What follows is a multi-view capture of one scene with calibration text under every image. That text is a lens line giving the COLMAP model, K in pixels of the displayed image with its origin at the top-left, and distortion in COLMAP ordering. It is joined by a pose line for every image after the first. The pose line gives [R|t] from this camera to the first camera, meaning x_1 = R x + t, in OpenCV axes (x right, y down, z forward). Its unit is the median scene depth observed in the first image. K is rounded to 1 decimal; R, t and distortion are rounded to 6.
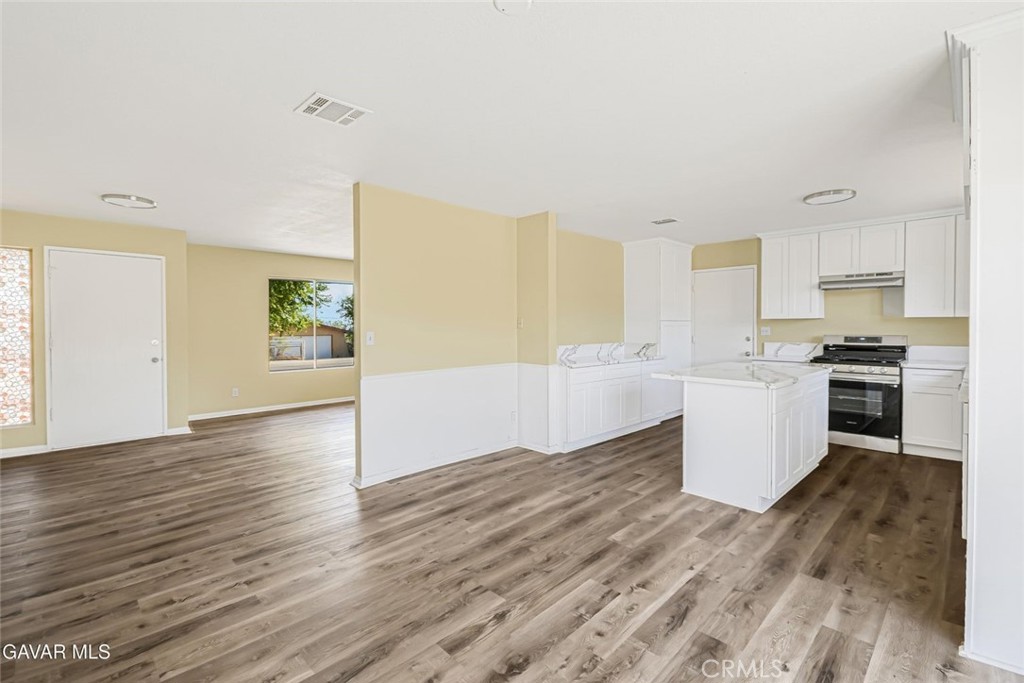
lens RADIAL K [[447.6, 0, 513.0], [0, 447.6, 330.6], [0, 0, 1]] dist [-0.001452, -0.000099]
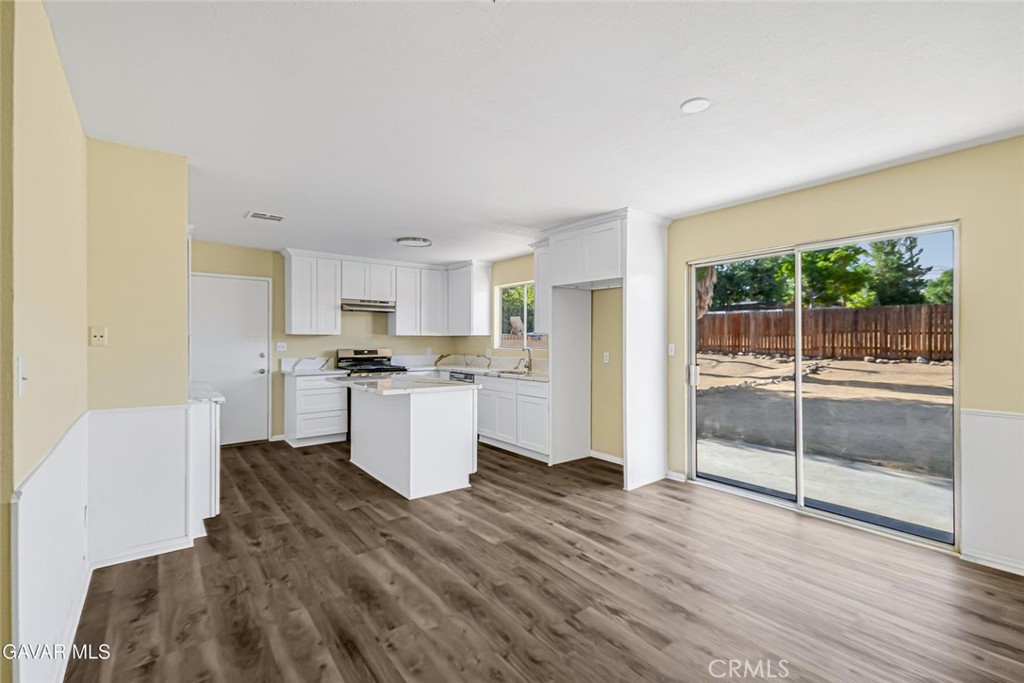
lens RADIAL K [[471.5, 0, 512.0], [0, 471.5, 341.5], [0, 0, 1]] dist [0.009472, 0.000243]
pose [[0.129467, -0.000808, 0.991583, -0.758588], [0.009748, 0.999952, -0.000458, -0.010434], [-0.991536, 0.009725, 0.129469, 0.692587]]
